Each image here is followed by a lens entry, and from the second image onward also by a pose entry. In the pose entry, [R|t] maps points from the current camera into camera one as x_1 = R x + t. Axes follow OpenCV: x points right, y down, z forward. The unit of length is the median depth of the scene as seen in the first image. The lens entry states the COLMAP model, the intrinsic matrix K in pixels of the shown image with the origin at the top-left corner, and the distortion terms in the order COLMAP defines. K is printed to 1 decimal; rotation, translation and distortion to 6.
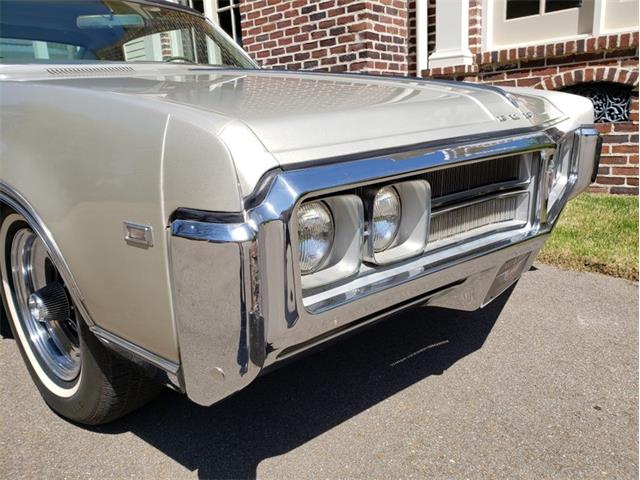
lens RADIAL K [[506.8, 0, 331.1], [0, 506.8, 232.5], [0, 0, 1]] dist [-0.001267, 0.008563]
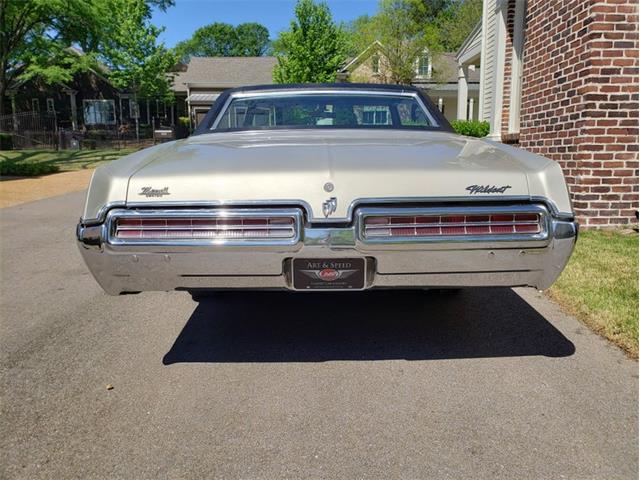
lens RADIAL K [[505.7, 0, 322.8], [0, 505.7, 239.0], [0, 0, 1]] dist [-0.002480, 0.017094]
pose [[0.653248, 0.166866, -0.738528, 0.545269], [-0.195339, 0.979534, 0.048537, -0.023747], [0.731512, 0.112557, 0.672474, -0.134617]]
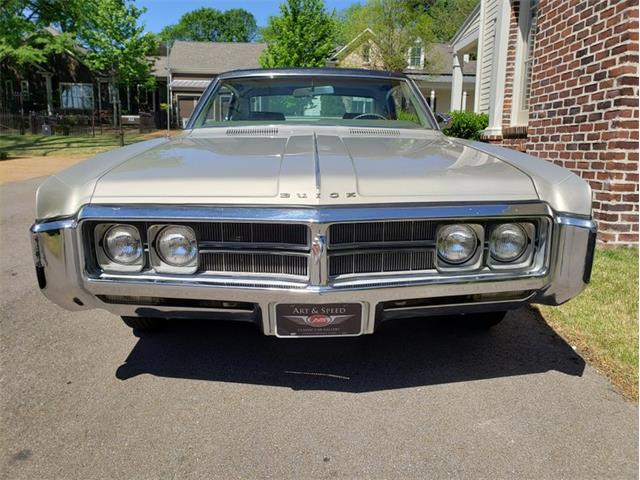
lens RADIAL K [[509.1, 0, 324.2], [0, 509.1, 240.7], [0, 0, 1]] dist [-0.002583, 0.009151]
pose [[0.668546, 0.191332, -0.718636, 0.396183], [-0.213469, 0.975043, 0.061009, -0.061182], [0.712374, 0.112619, 0.692705, 0.052546]]
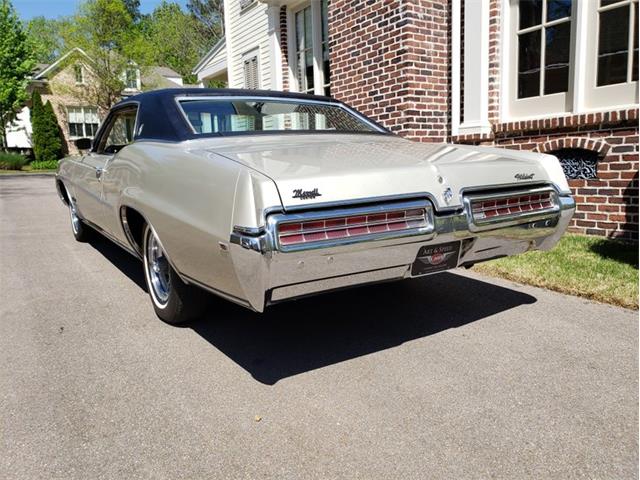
lens RADIAL K [[507.3, 0, 322.2], [0, 507.3, 237.6], [0, 0, 1]] dist [-0.000694, 0.003381]
pose [[0.960092, 0.052512, -0.274711, 0.234444], [-0.071661, 0.995615, -0.060135, 0.049646], [0.270348, 0.077421, 0.959645, -0.355674]]
